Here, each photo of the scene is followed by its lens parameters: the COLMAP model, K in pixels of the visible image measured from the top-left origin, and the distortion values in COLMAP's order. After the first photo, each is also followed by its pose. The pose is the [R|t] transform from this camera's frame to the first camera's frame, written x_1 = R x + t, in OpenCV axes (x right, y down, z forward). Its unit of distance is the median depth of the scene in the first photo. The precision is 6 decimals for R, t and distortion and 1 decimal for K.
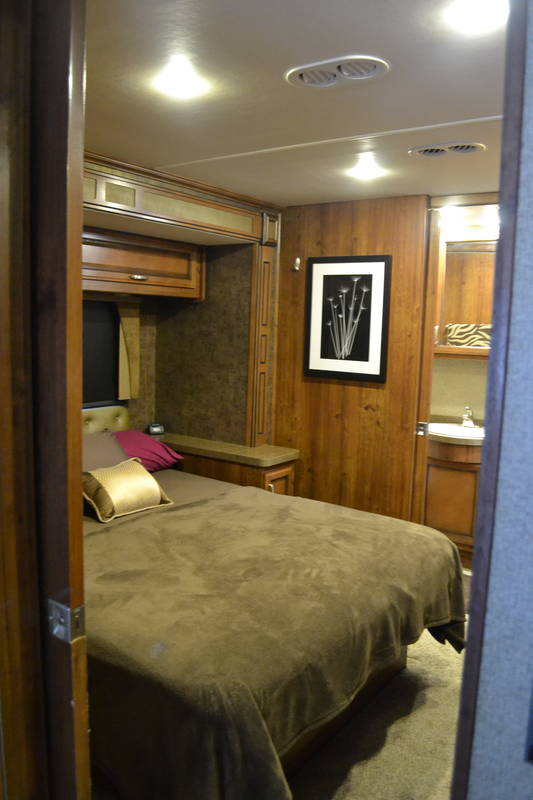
lens RADIAL K [[635.0, 0, 266.5], [0, 635.0, 400.0], [0, 0, 1]] dist [-0.069587, -0.001458]
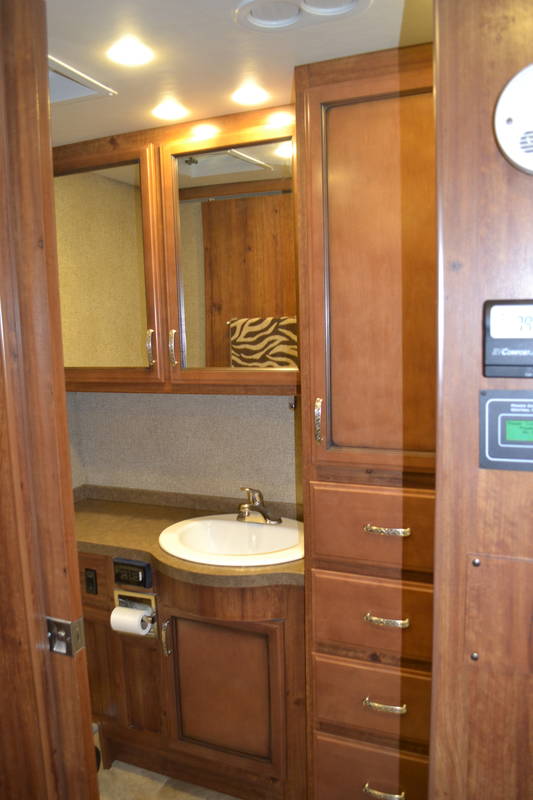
lens RADIAL K [[635.0, 0, 266.5], [0, 635.0, 400.0], [0, 0, 1]] dist [-0.069587, -0.001458]
pose [[0.974561, -0.077314, 0.210367, 0.195289], [0.075388, 0.997006, 0.017172, -0.054217], [-0.211065, -0.000876, 0.977472, 0.426003]]
